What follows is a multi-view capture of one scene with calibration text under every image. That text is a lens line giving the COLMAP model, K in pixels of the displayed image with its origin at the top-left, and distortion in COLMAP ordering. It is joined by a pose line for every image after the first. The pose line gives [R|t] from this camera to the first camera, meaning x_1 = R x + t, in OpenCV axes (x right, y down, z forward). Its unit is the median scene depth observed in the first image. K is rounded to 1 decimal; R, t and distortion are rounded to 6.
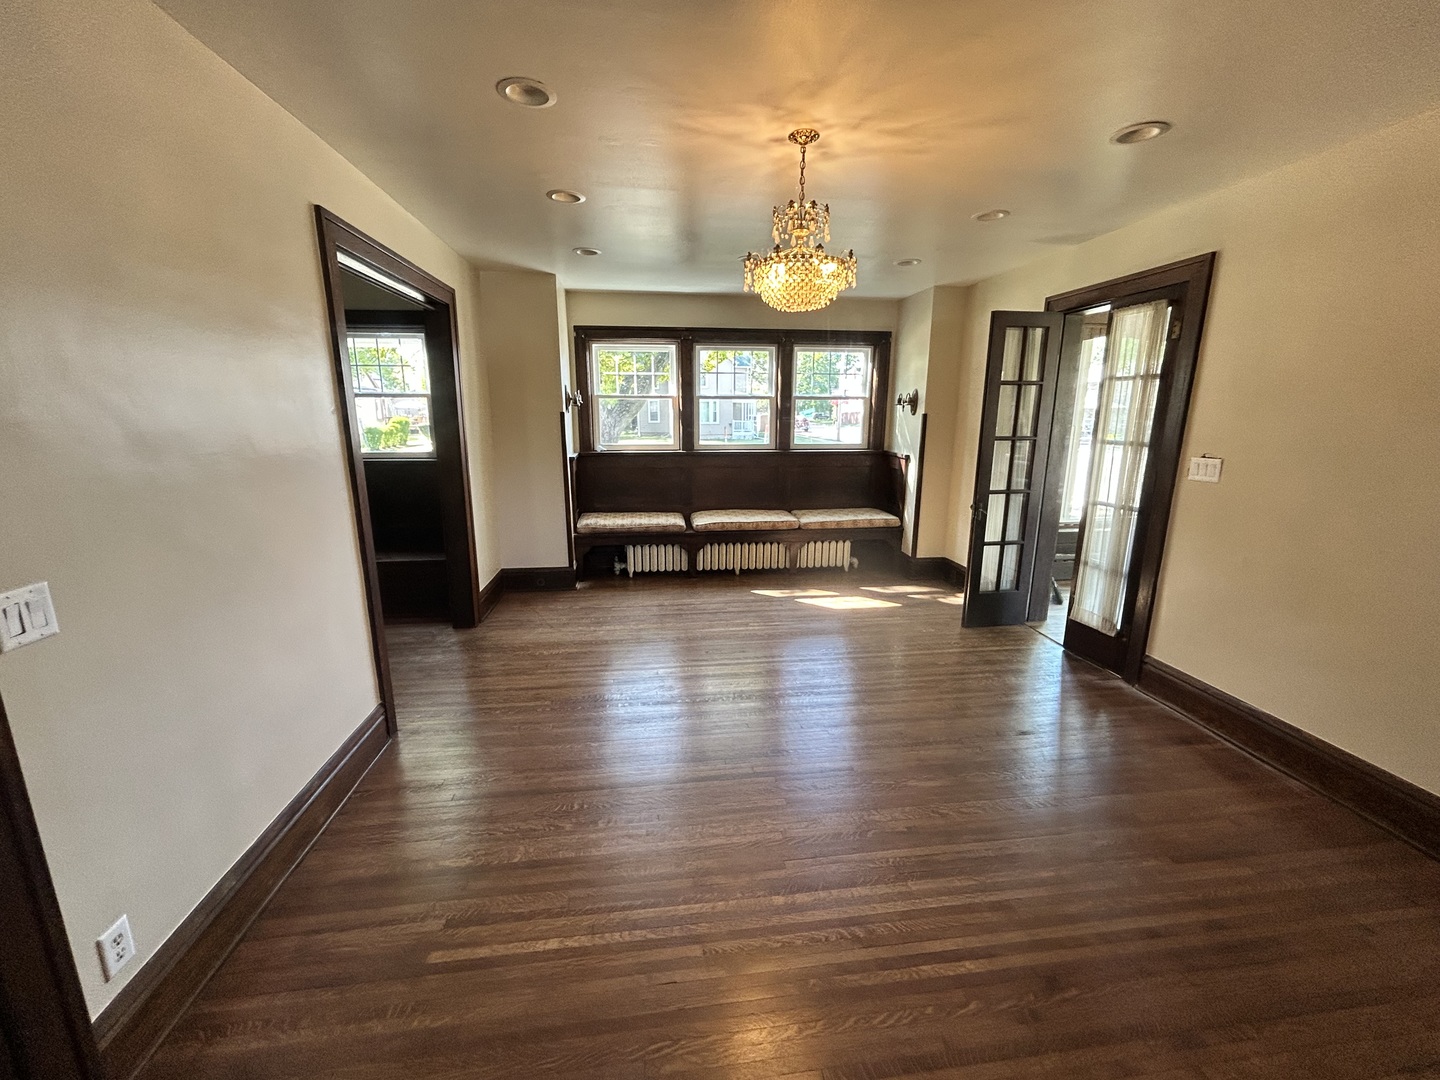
lens RADIAL K [[582.3, 0, 716.6], [0, 582.3, 537.6], [0, 0, 1]] dist [-0.005316, 0.001422]
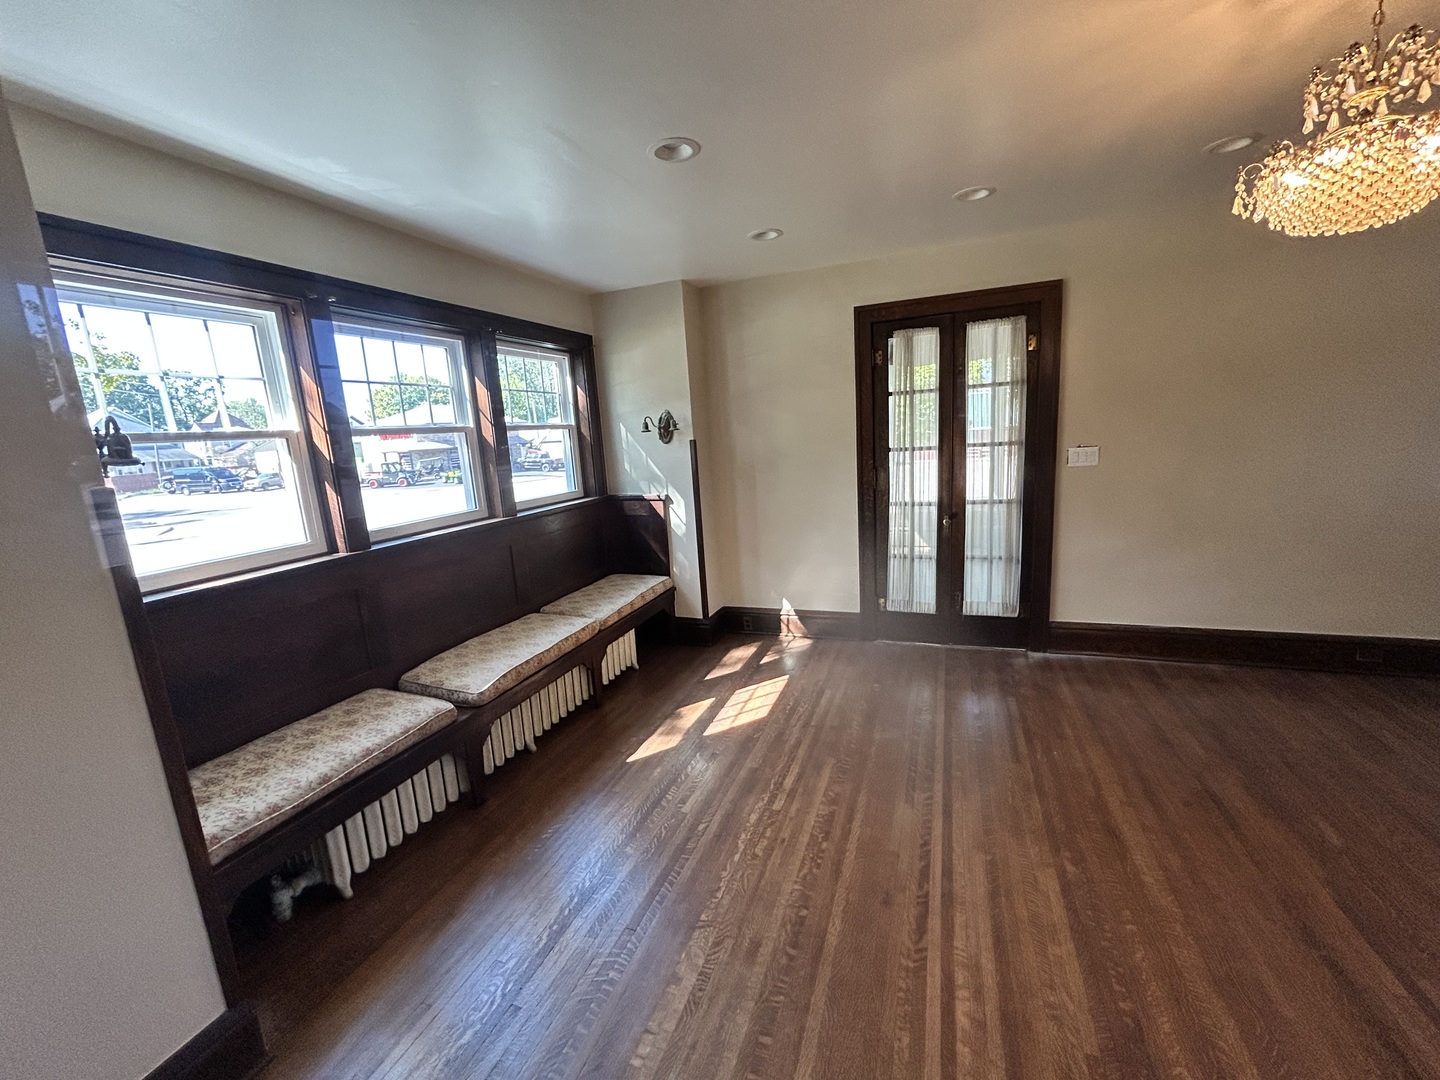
lens RADIAL K [[582.3, 0, 721.6], [0, 582.3, 538.5], [0, 0, 1]] dist [-0.005316, 0.001422]
pose [[0.471832, -0.193158, 0.860270, -0.546542], [0.254360, 0.964043, 0.076950, -0.217827], [-0.844201, 0.182511, 0.503998, 0.964935]]
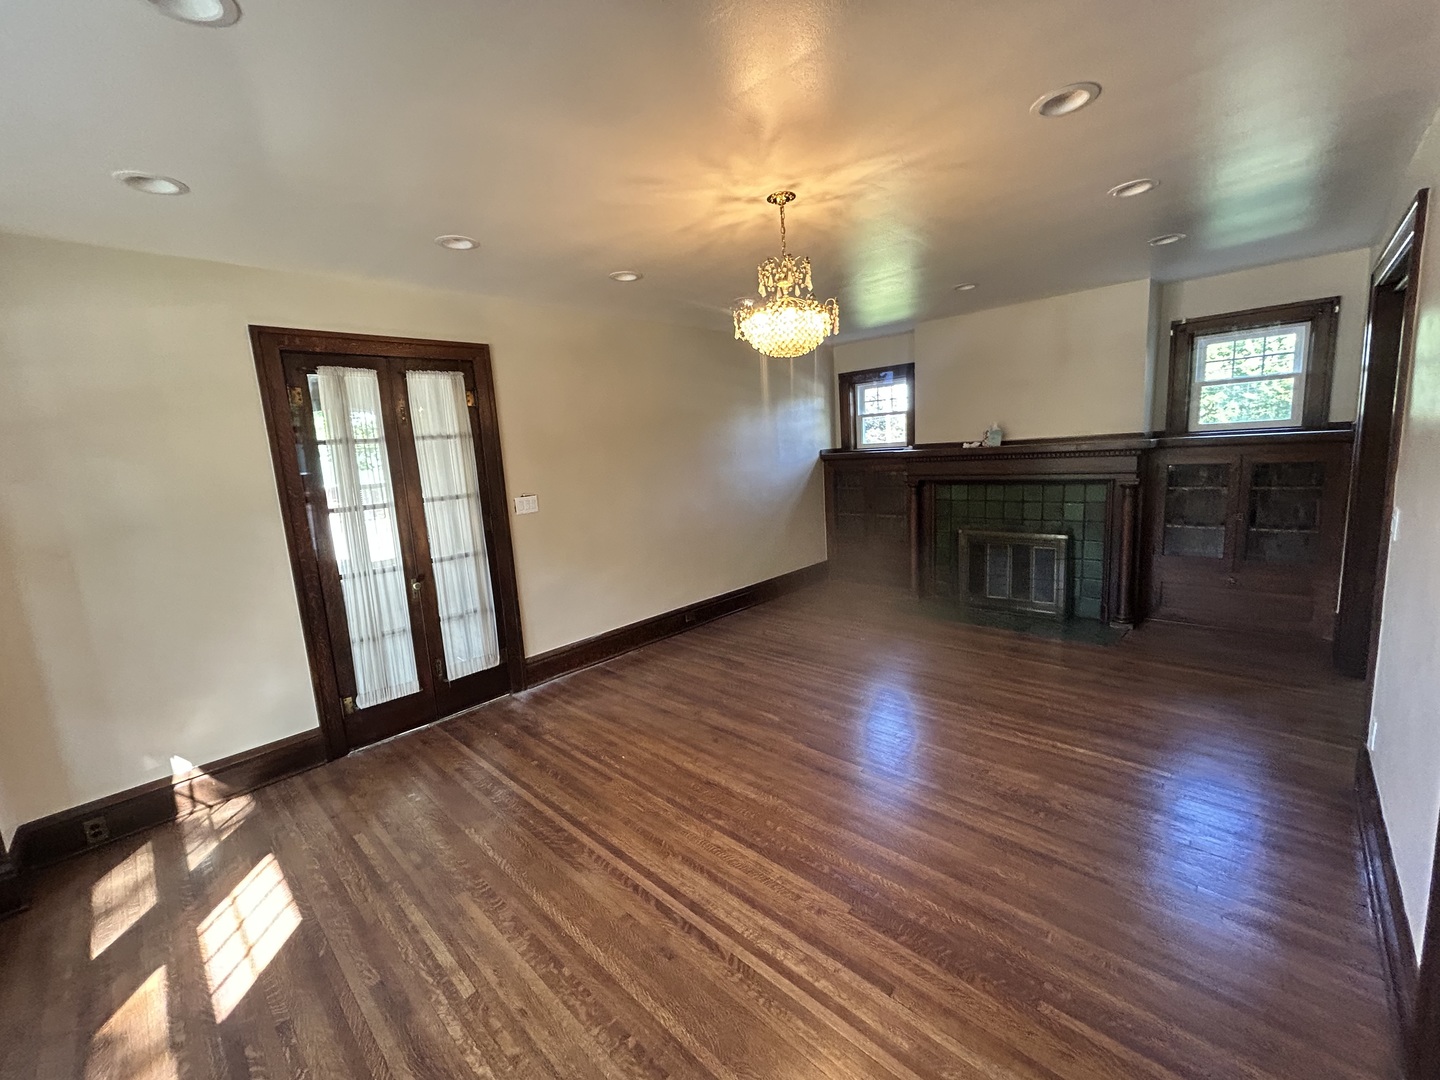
lens RADIAL K [[582.3, 0, 720.5], [0, 582.3, 537.2], [0, 0, 1]] dist [-0.005316, 0.001422]
pose [[-0.629855, -0.086301, 0.771904, -0.461803], [0.224197, 0.931306, 0.287062, -0.306300], [-0.743652, 0.353866, -0.567239, 1.334566]]
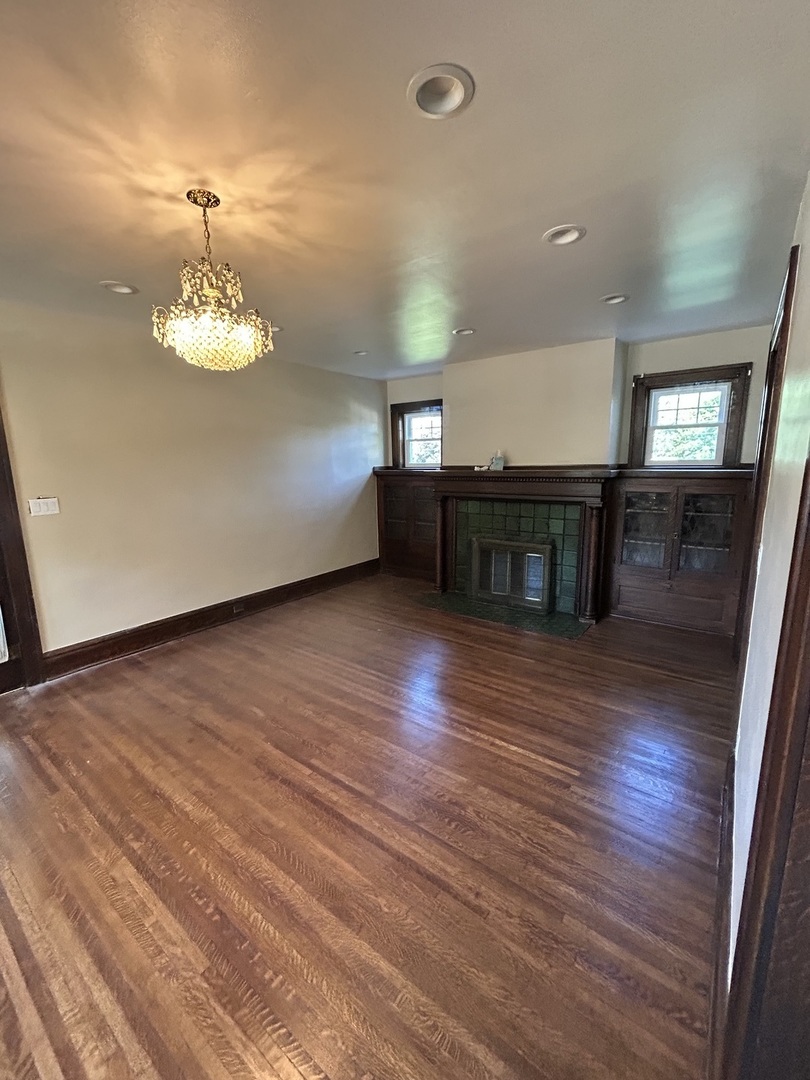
lens RADIAL K [[436.7, 0, 407.6], [0, 436.7, 539.7], [0, 0, 1]] dist [-0.005316, 0.001422]
pose [[-0.716584, -0.120529, 0.687008, -0.490112], [0.161178, 0.929685, 0.331221, -0.229292], [-0.678623, 0.348078, -0.646771, 1.016382]]
